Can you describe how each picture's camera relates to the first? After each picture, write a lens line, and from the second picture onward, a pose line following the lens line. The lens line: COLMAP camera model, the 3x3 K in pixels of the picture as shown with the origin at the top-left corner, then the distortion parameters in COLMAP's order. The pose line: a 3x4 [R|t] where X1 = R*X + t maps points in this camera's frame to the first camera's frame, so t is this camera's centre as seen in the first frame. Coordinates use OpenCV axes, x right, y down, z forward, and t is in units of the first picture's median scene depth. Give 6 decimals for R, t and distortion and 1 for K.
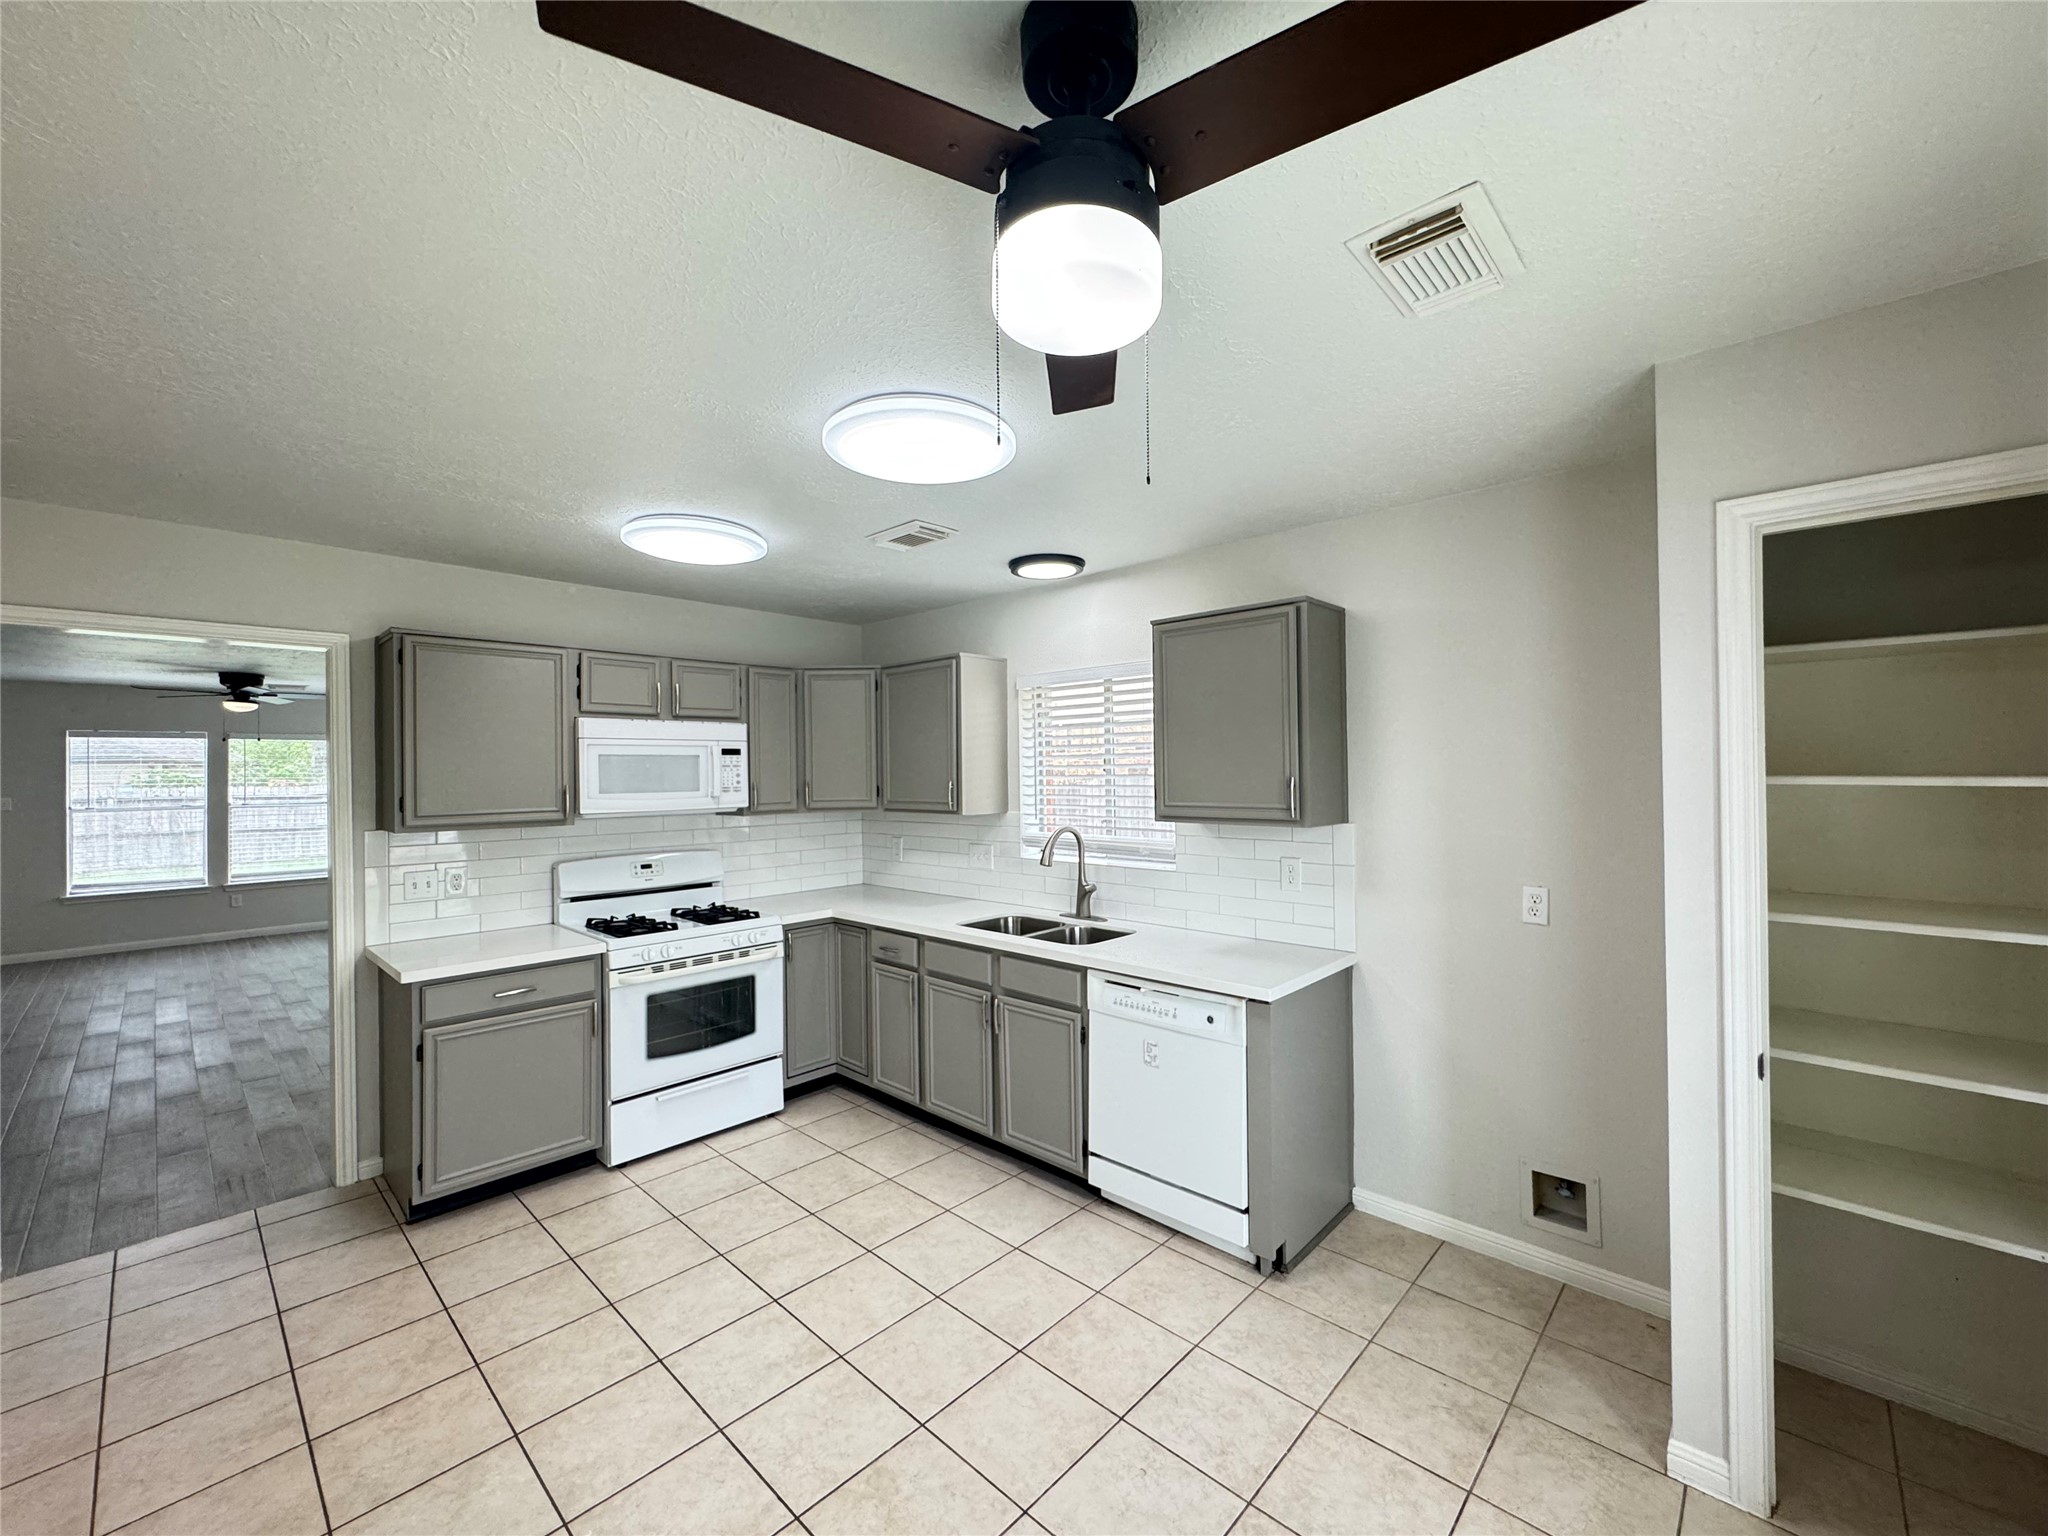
lens RADIAL K [[815.6, 0, 1023.9], [0, 815.6, 772.6], [0, 0, 1]] dist [-0.006071, 0.000750]
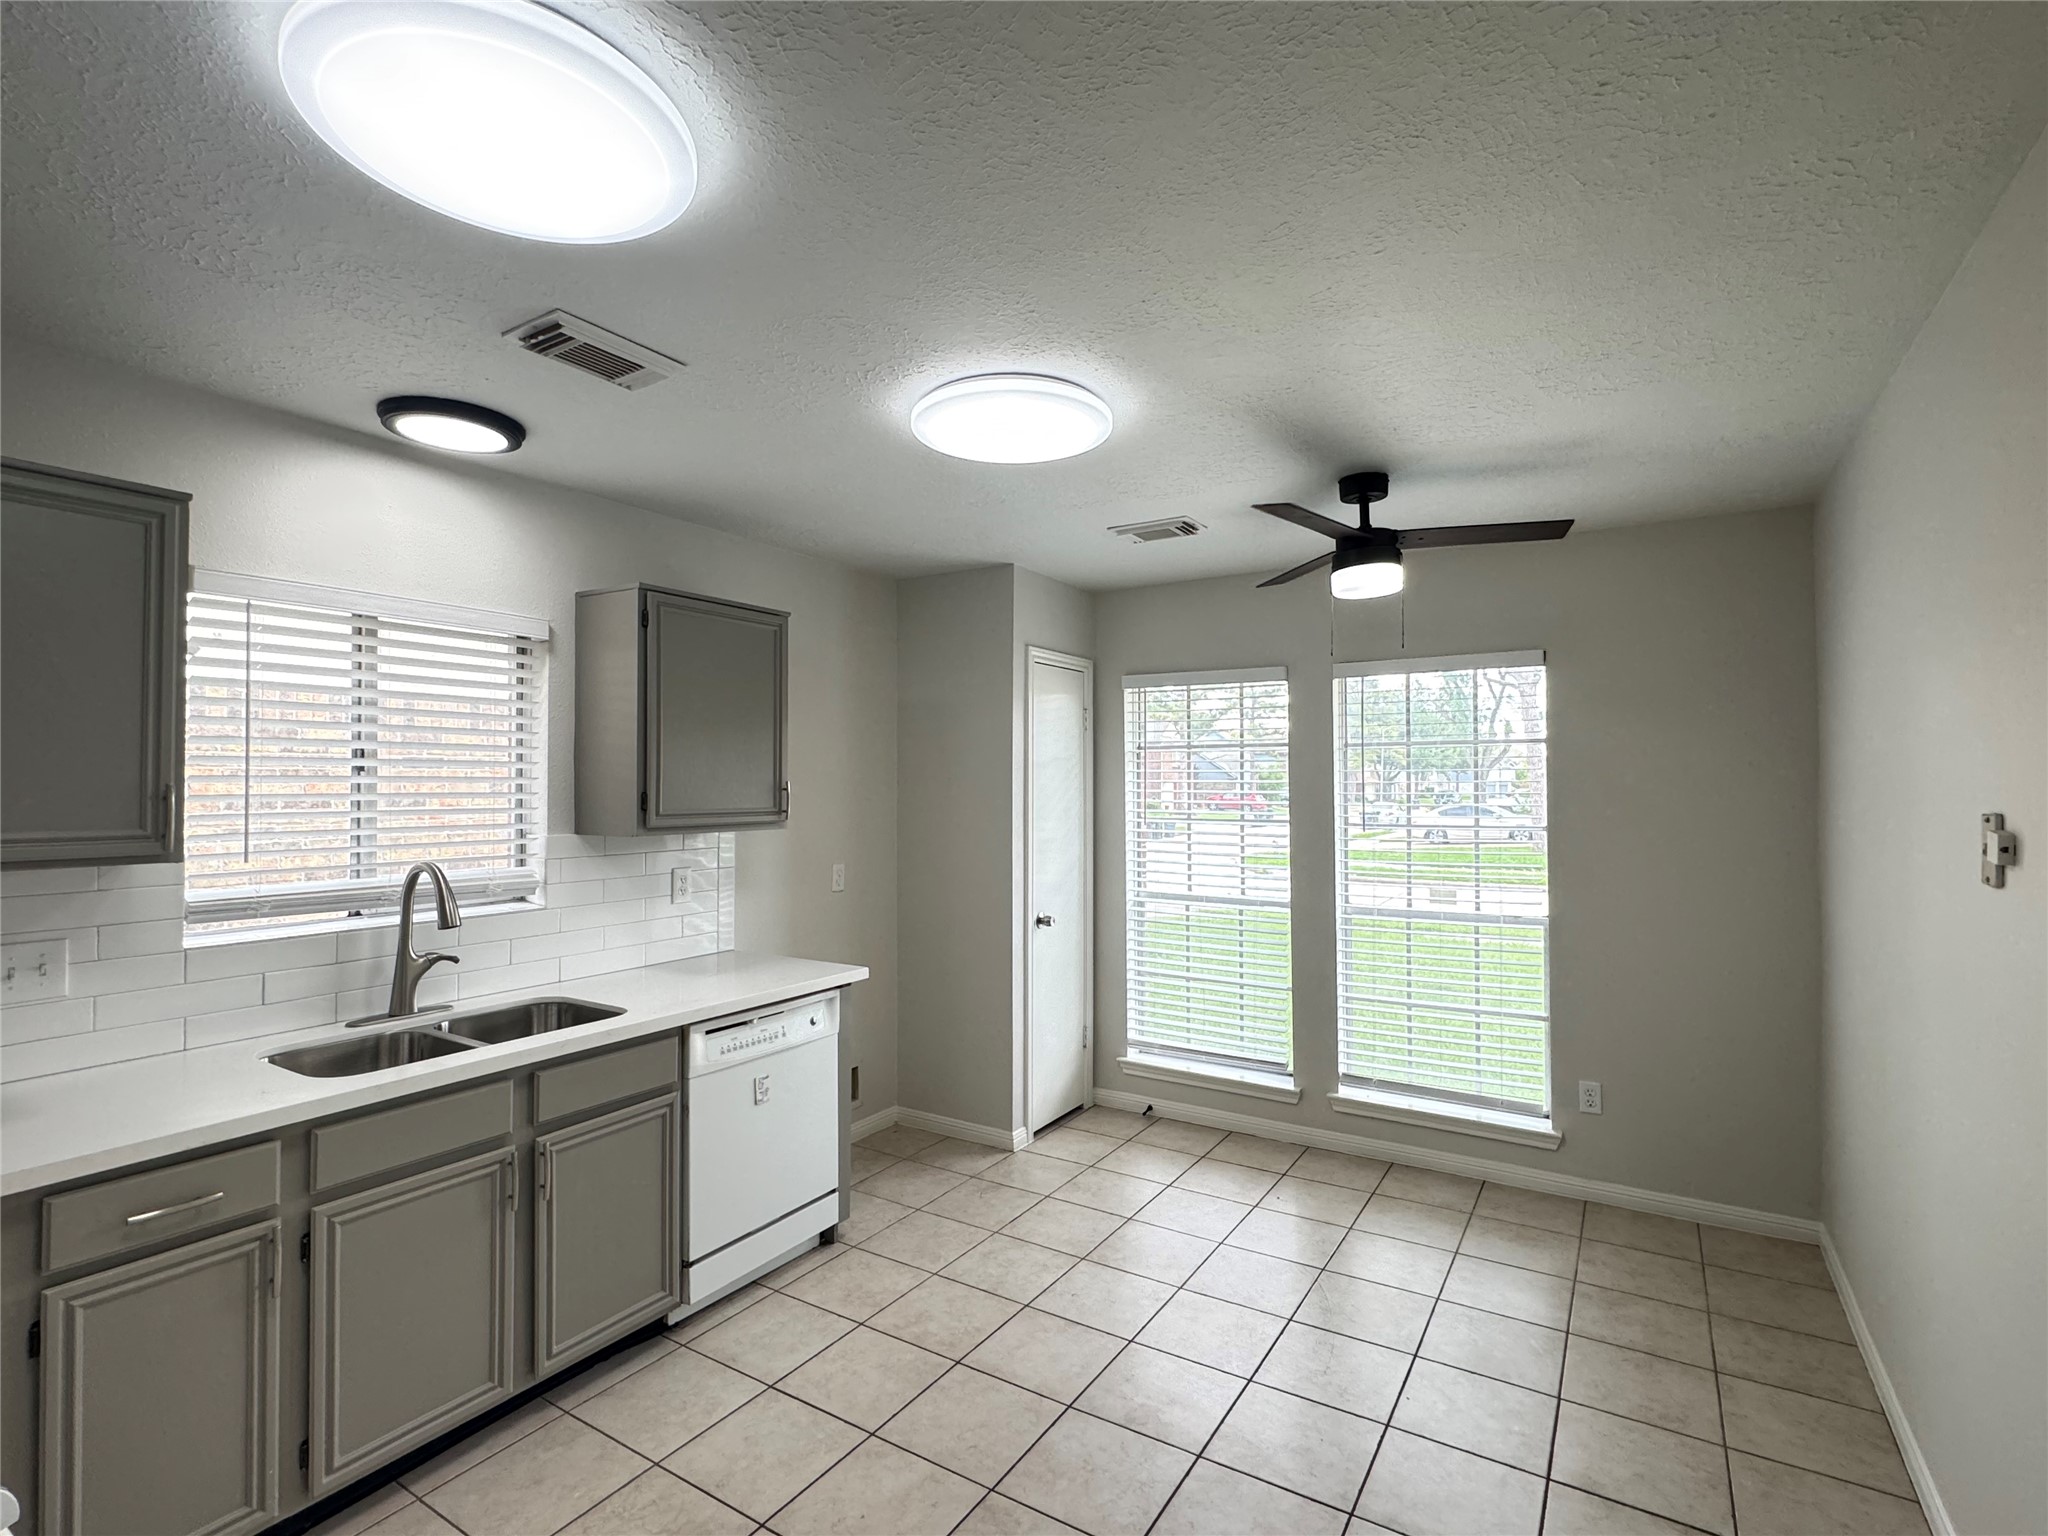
lens RADIAL K [[984.8, 0, 1024.3], [0, 984.8, 765.4], [0, 0, 1]] dist [-0.002301, -0.000639]
pose [[-0.191360, 0.027270, 0.981141, -0.797431], [-0.002253, 0.999599, -0.028222, 0.016106], [-0.981517, -0.007611, -0.191222, 0.763368]]
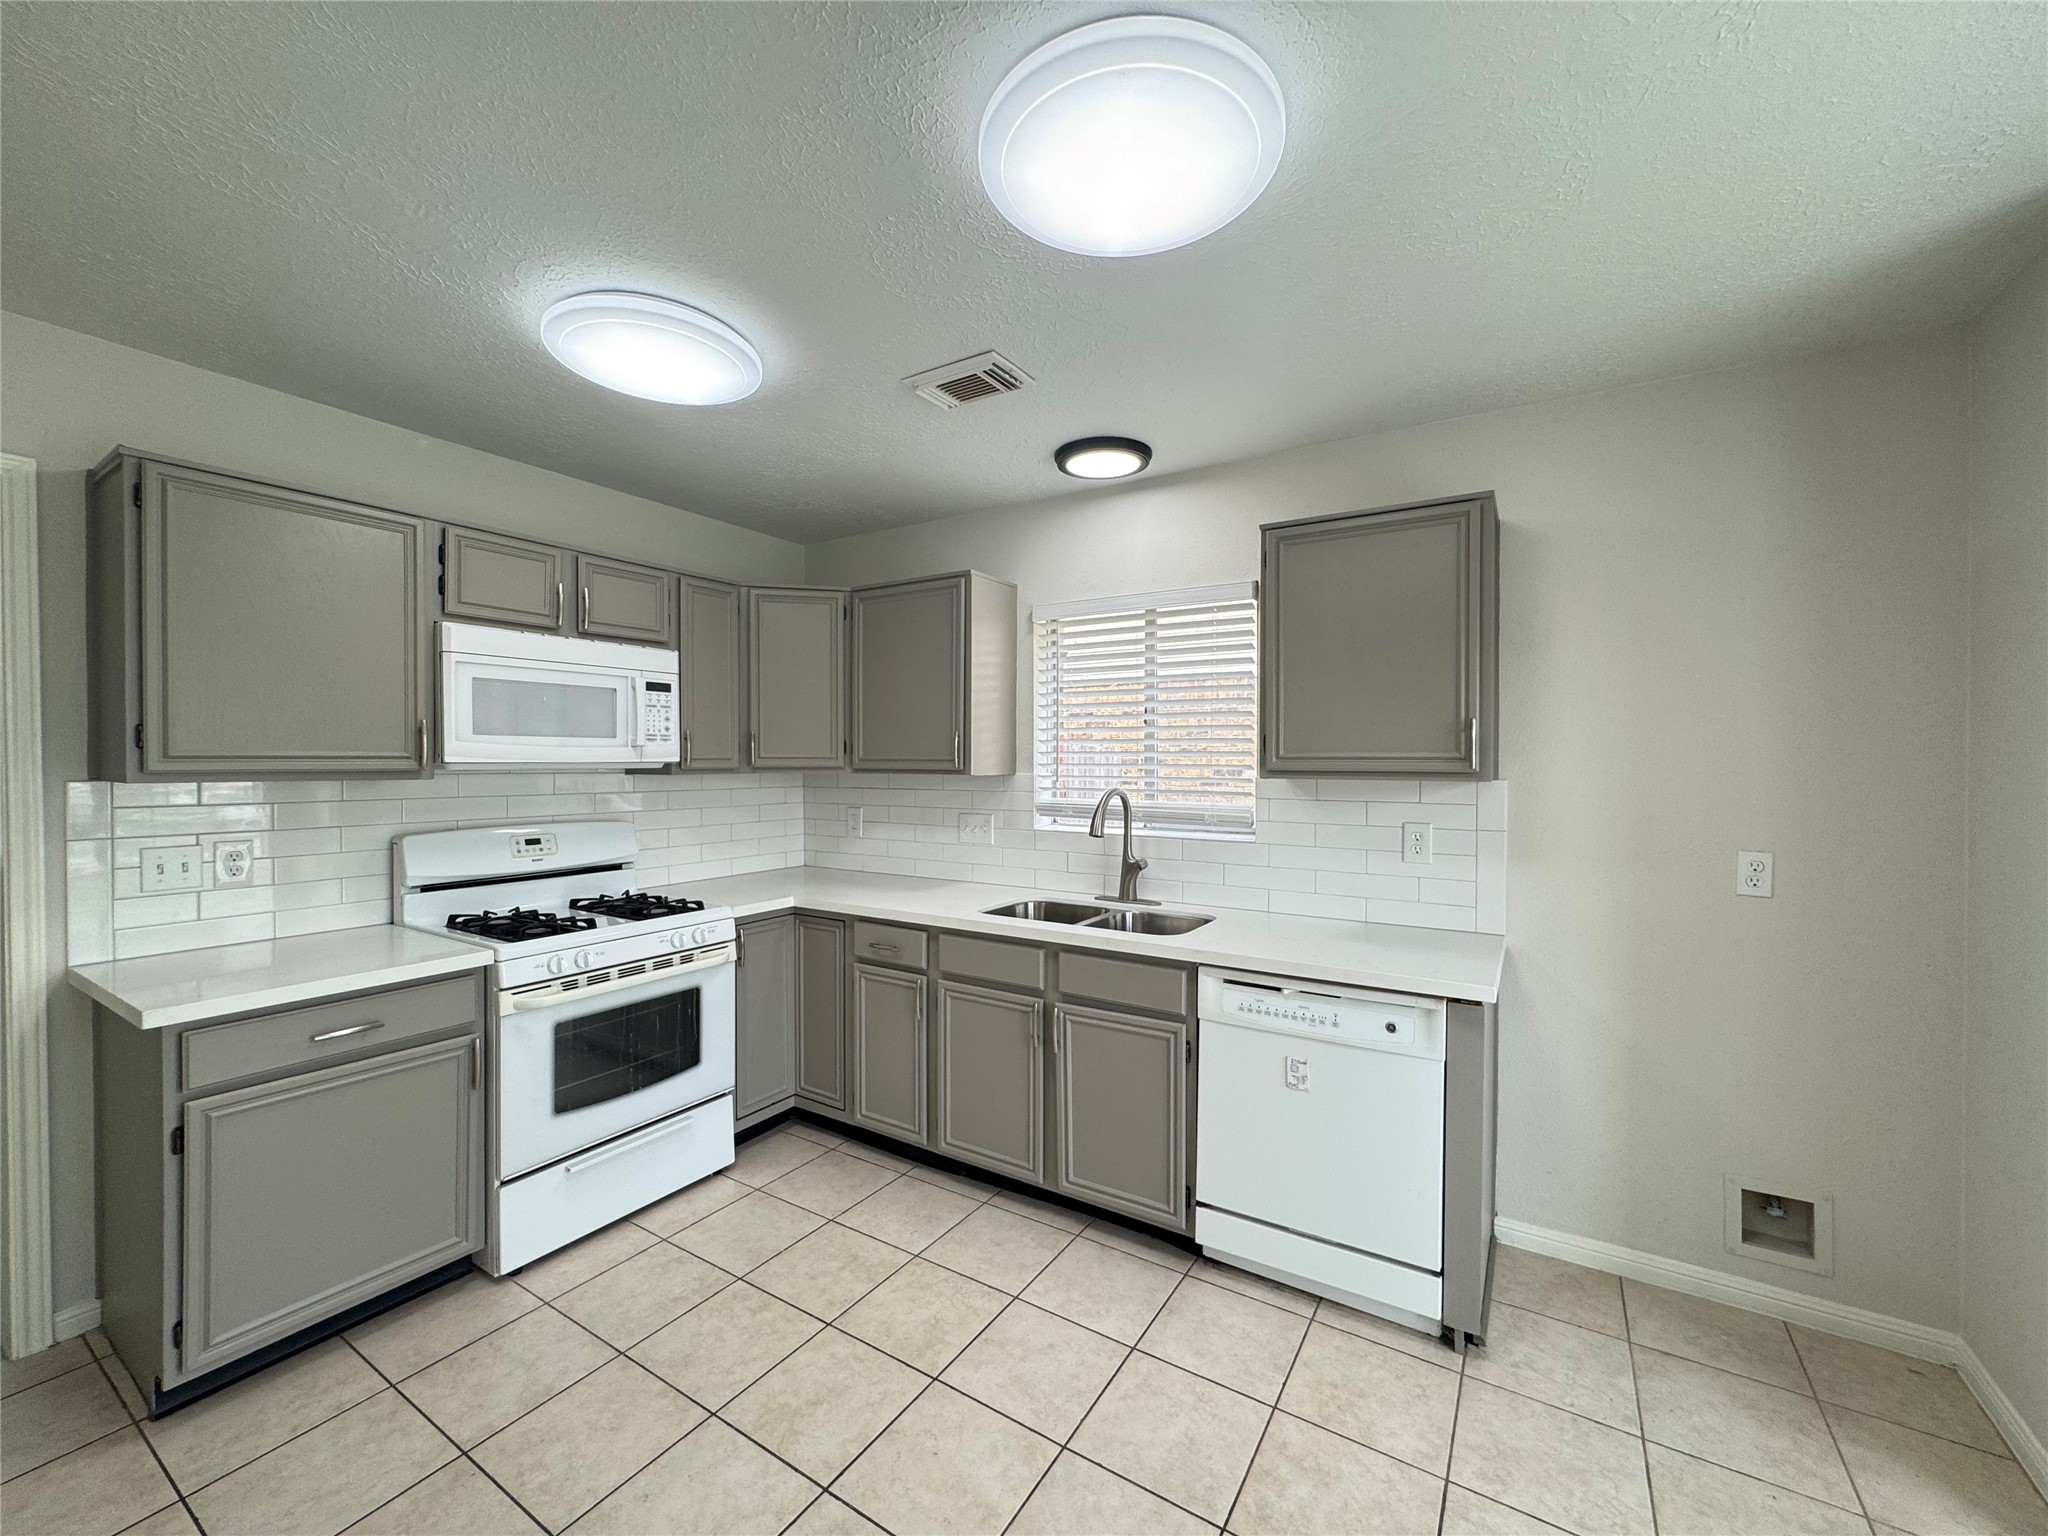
lens RADIAL K [[815.6, 0, 1023.9], [0, 815.6, 772.6], [0, 0, 1]] dist [-0.006071, 0.000750]
pose [[0.981658, 0.012281, 0.190255, -0.203856], [-0.014985, 0.999806, 0.012782, 0.044694], [-0.190061, -0.015399, 0.981652, 0.245065]]
